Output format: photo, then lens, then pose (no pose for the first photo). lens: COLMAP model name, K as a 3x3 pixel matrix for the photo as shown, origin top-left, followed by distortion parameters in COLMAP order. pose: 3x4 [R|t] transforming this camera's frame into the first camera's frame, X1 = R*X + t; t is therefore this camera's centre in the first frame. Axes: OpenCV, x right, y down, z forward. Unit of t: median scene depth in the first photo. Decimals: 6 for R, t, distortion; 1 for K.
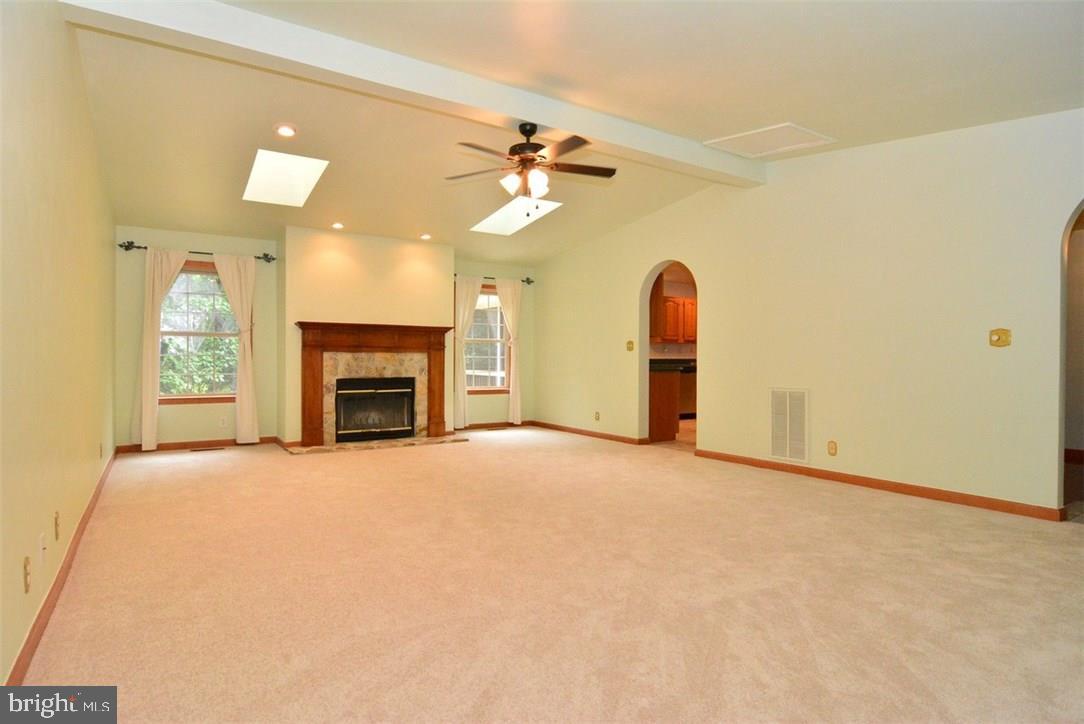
lens RADIAL K [[580.9, 0, 538.0], [0, 580.9, 364.3], [0, 0, 1]] dist [-0.013281, -0.005074]
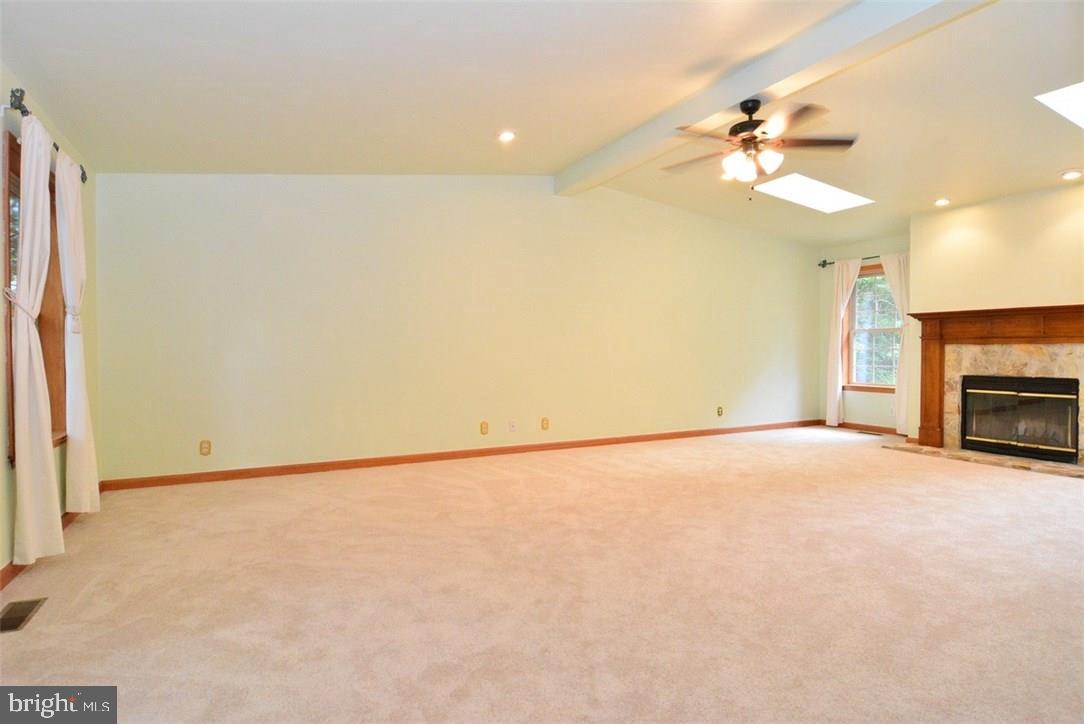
lens RADIAL K [[580.9, 0, 542.2], [0, 580.9, 357.9], [0, 0, 1]] dist [-0.013281, -0.005074]
pose [[-0.111910, 0.009159, -0.993676, 0.557390], [-0.010178, 0.999895, 0.010362, -0.003368], [0.993666, 0.011274, -0.111805, 0.454334]]
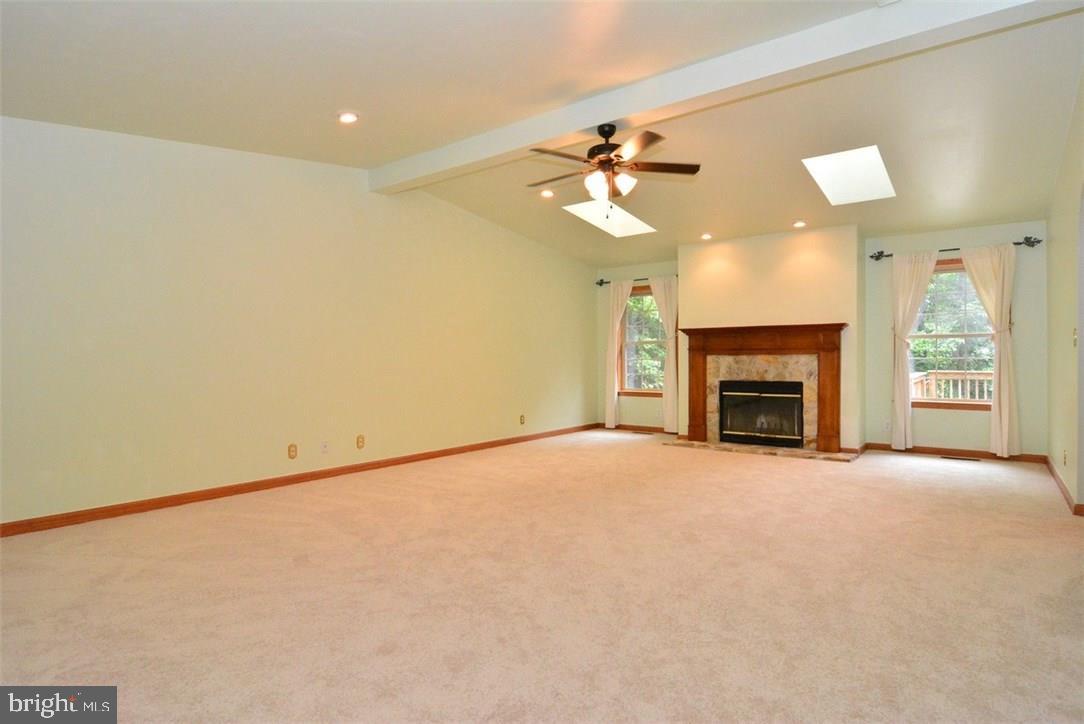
lens RADIAL K [[580.9, 0, 539.8], [0, 580.9, 355.8], [0, 0, 1]] dist [-0.013281, -0.005074]
pose [[0.331682, -0.012477, -0.943309, 0.515037], [-0.006489, 0.999859, -0.015506, -0.001430], [0.943369, 0.011264, 0.331554, 0.331616]]
